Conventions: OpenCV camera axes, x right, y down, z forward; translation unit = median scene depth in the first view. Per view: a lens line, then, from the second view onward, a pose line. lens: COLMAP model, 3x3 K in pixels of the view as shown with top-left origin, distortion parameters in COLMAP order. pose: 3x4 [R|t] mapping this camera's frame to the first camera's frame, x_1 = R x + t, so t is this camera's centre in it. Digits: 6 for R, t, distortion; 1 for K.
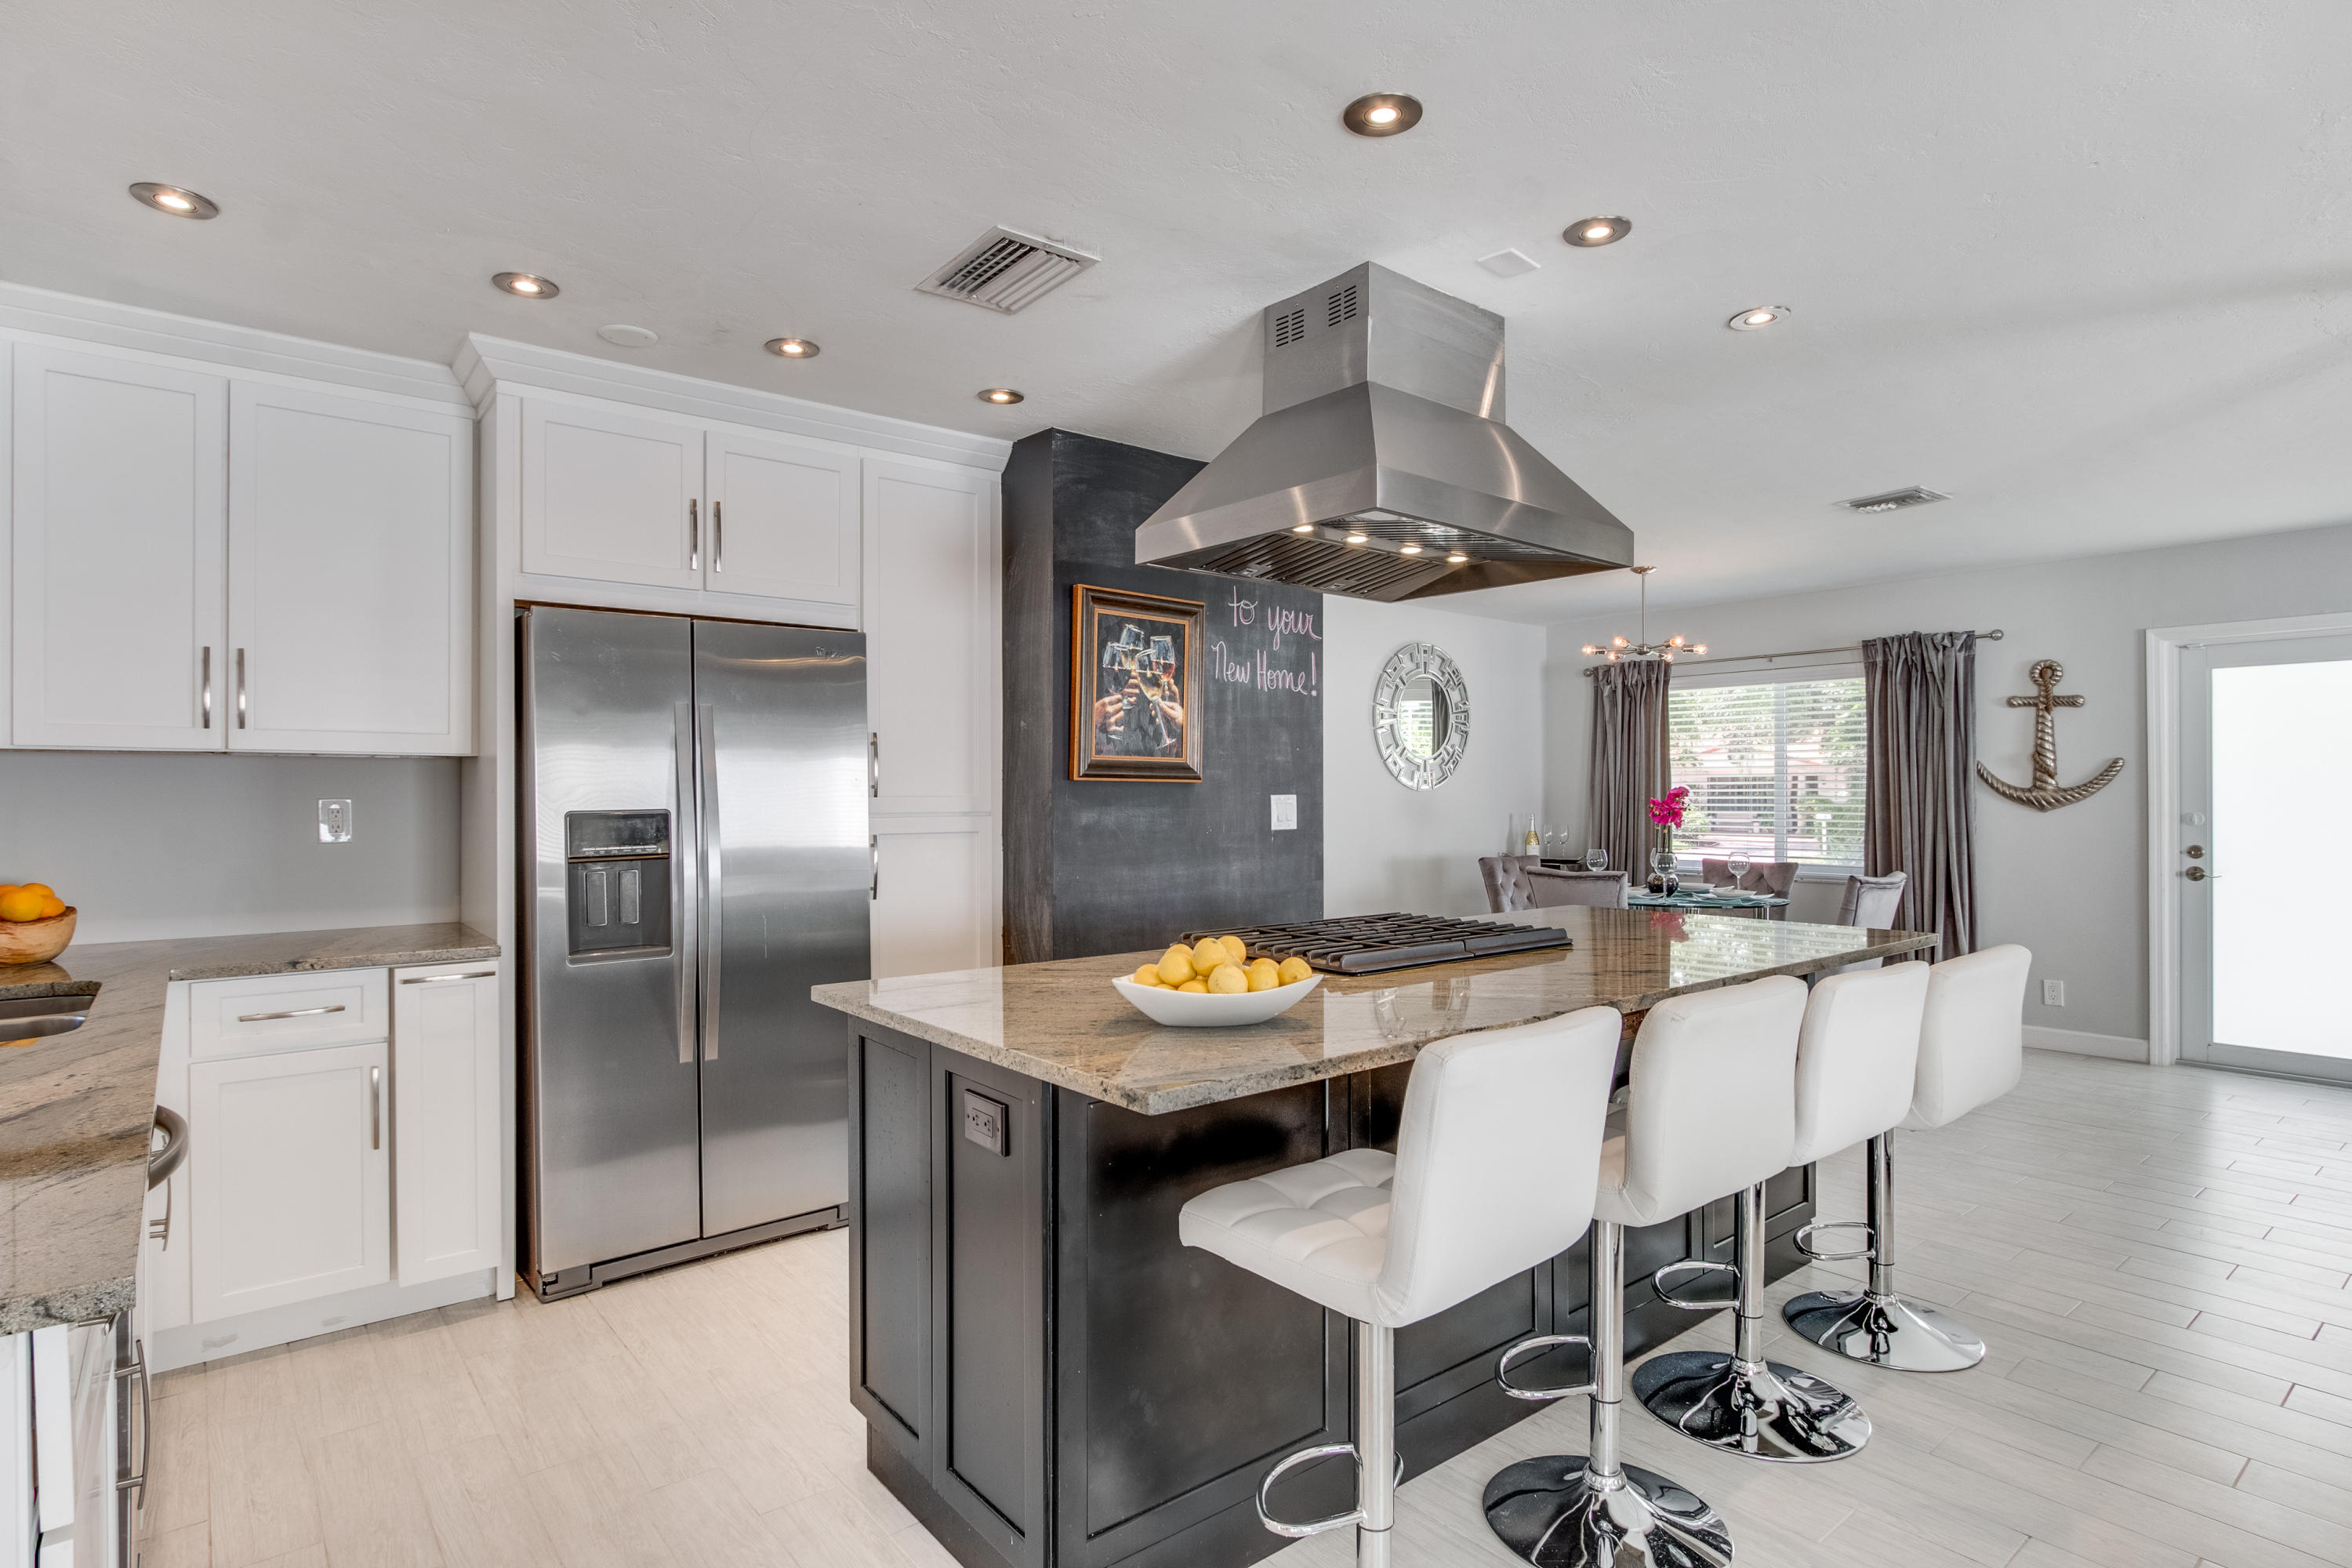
lens RADIAL K [[1192.8, 0, 1176.0], [0, 1192.8, 784.0], [0, 0, 1]] dist [-0.000012, -0.000006]
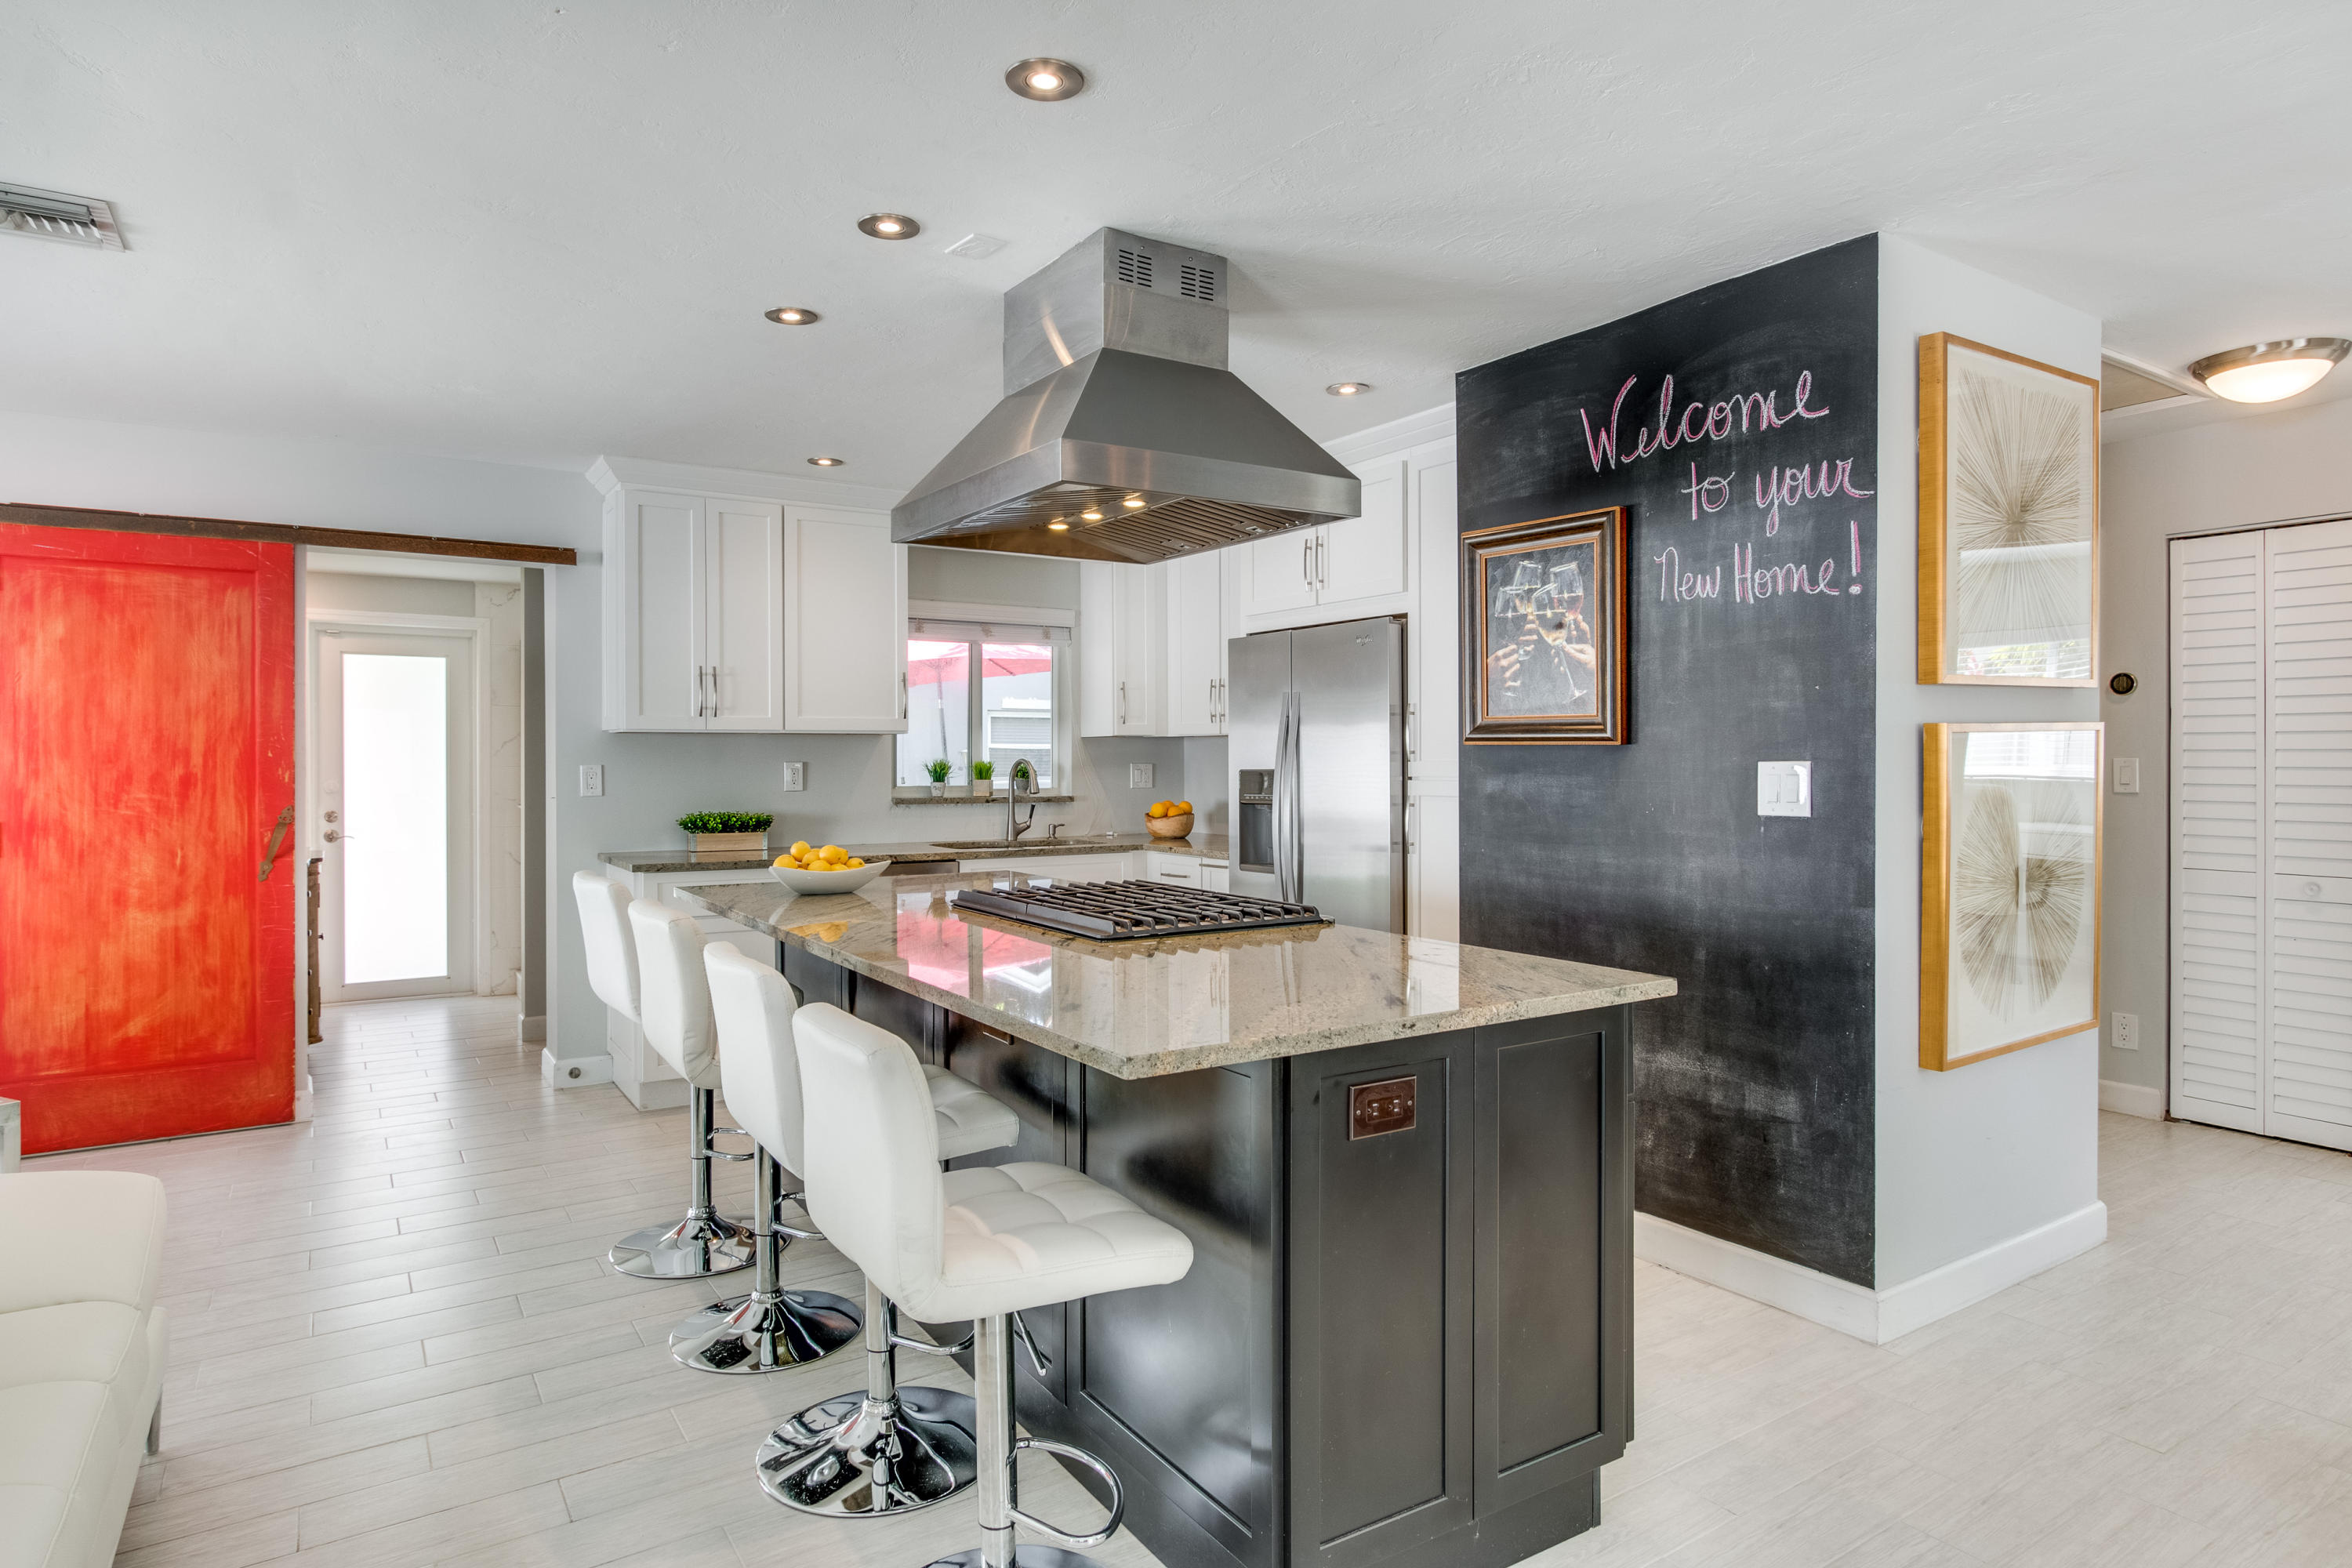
lens RADIAL K [[1327.1, 0, 1176.0], [0, 1327.1, 784.0], [0, 0, 1]] dist [-0.001145, -0.000080]
pose [[-0.106037, 0.018723, -0.994186, 0.906661], [0.005440, 0.999819, 0.018249, 0.007026], [0.994347, -0.003473, -0.106120, 0.825378]]
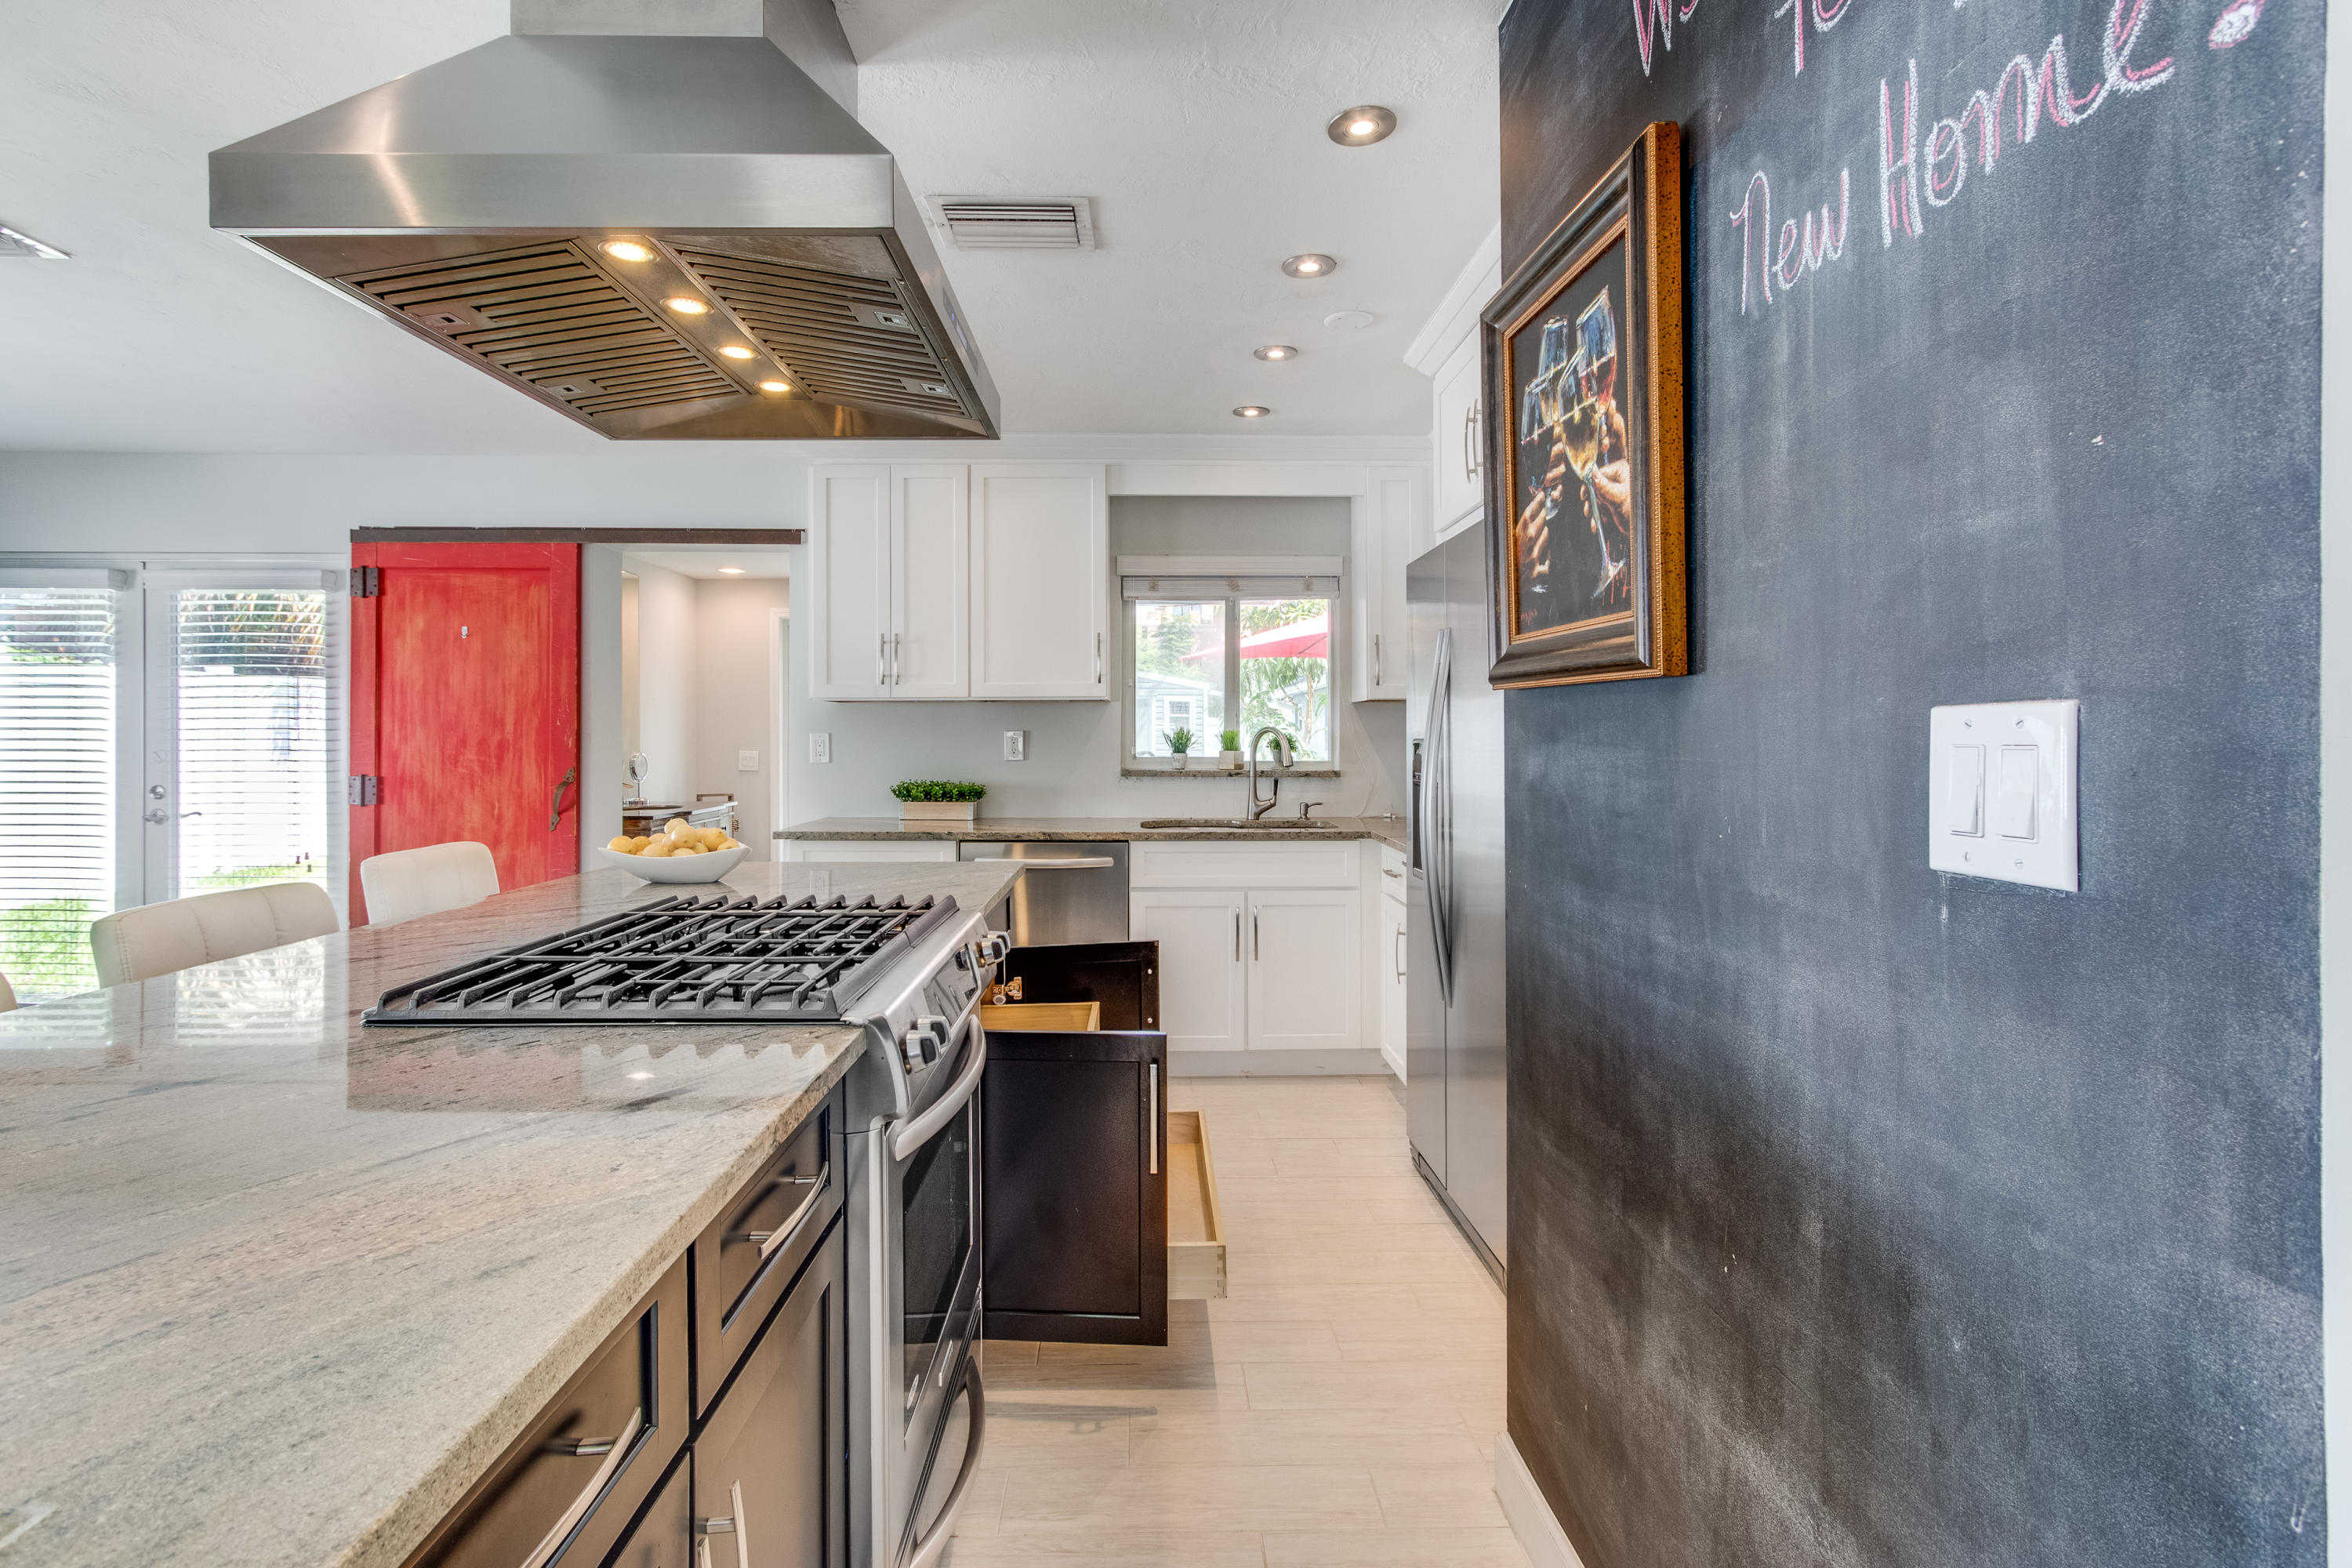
lens RADIAL K [[1103.8, 0, 1164.6], [0, 1103.8, 740.5], [0, 0, 1]] dist [0.002927, 0.000576]
pose [[-0.617537, 0.003469, -0.786534, 0.349297], [0.003513, 0.999992, 0.001653, 0.015820], [0.786534, -0.001742, -0.617544, 1.100960]]
